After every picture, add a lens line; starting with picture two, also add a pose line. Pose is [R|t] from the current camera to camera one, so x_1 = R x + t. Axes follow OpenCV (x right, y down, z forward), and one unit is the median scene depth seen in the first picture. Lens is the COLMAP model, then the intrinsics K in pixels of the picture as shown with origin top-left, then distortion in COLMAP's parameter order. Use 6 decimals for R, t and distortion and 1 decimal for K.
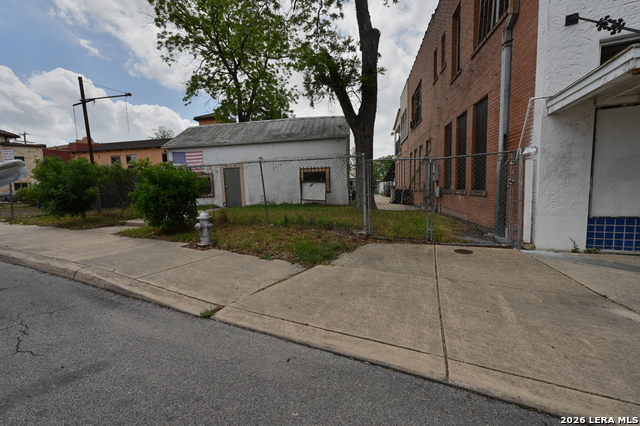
lens RADIAL K [[254.7, 0, 319.2], [0, 254.7, 211.9], [0, 0, 1]] dist [-0.000945, 0.000751]
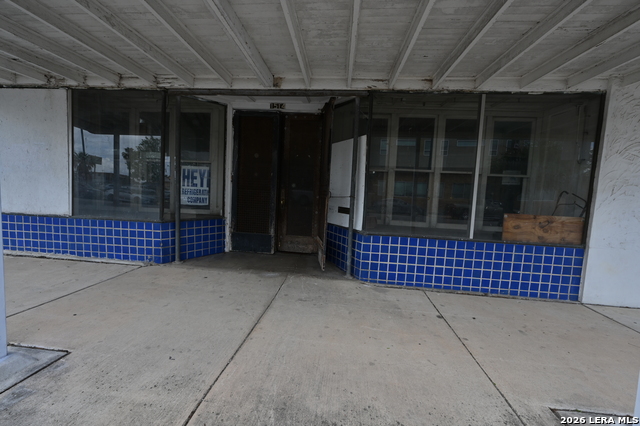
lens RADIAL K [[254.7, 0, 320.6], [0, 254.7, 211.6], [0, 0, 1]] dist [-0.000945, 0.000751]
pose [[0.936012, 0.048250, 0.348645, 0.701800], [-0.044901, 0.998835, -0.017688, -0.006634], [-0.349092, 0.000902, 0.937088, -0.076737]]
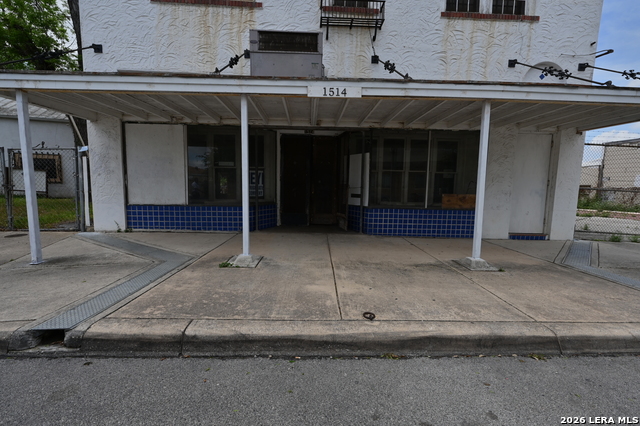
lens RADIAL K [[254.7, 0, 319.5], [0, 254.7, 212.5], [0, 0, 1]] dist [-0.000945, 0.000751]
pose [[0.887830, 0.001885, 0.460167, 0.517724], [-0.004782, 0.999975, 0.005128, 0.018902], [-0.460146, -0.006753, 0.887818, -0.238908]]
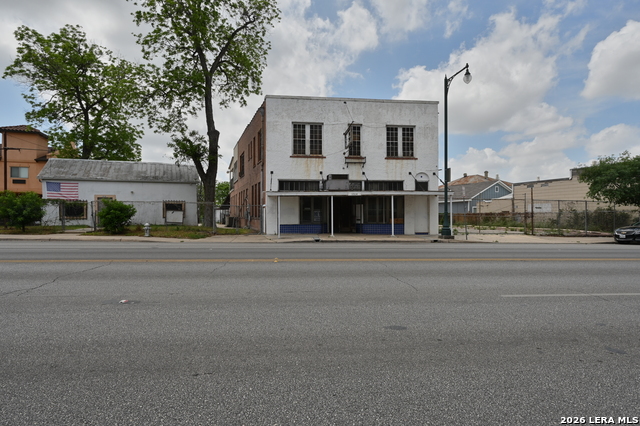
lens RADIAL K [[328.7, 0, 320.4], [0, 328.7, 213.5], [0, 0, 1]] dist [0.004268, -0.003875]
pose [[0.854157, 0.031250, 0.519076, -0.340783], [0.022502, 0.995037, -0.096932, 0.128421], [-0.519529, 0.094475, 0.849214, -1.296682]]
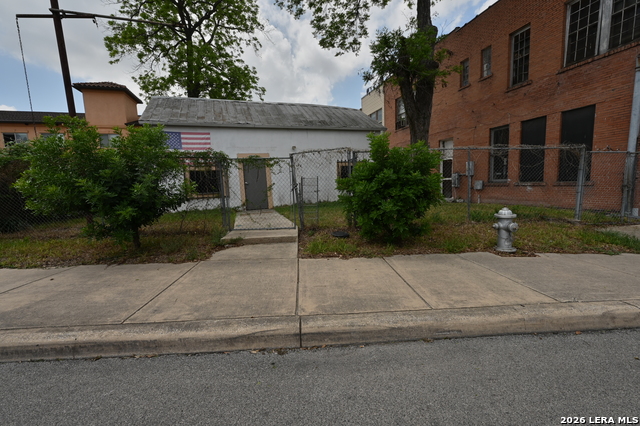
lens RADIAL K [[254.7, 0, 317.6], [0, 254.7, 211.2], [0, 0, 1]] dist [-0.000945, 0.000751]
pose [[0.888264, -0.057412, 0.455731, -0.661918], [0.056698, 0.998275, 0.015250, -0.018206], [-0.455821, 0.012293, 0.889987, 0.291365]]
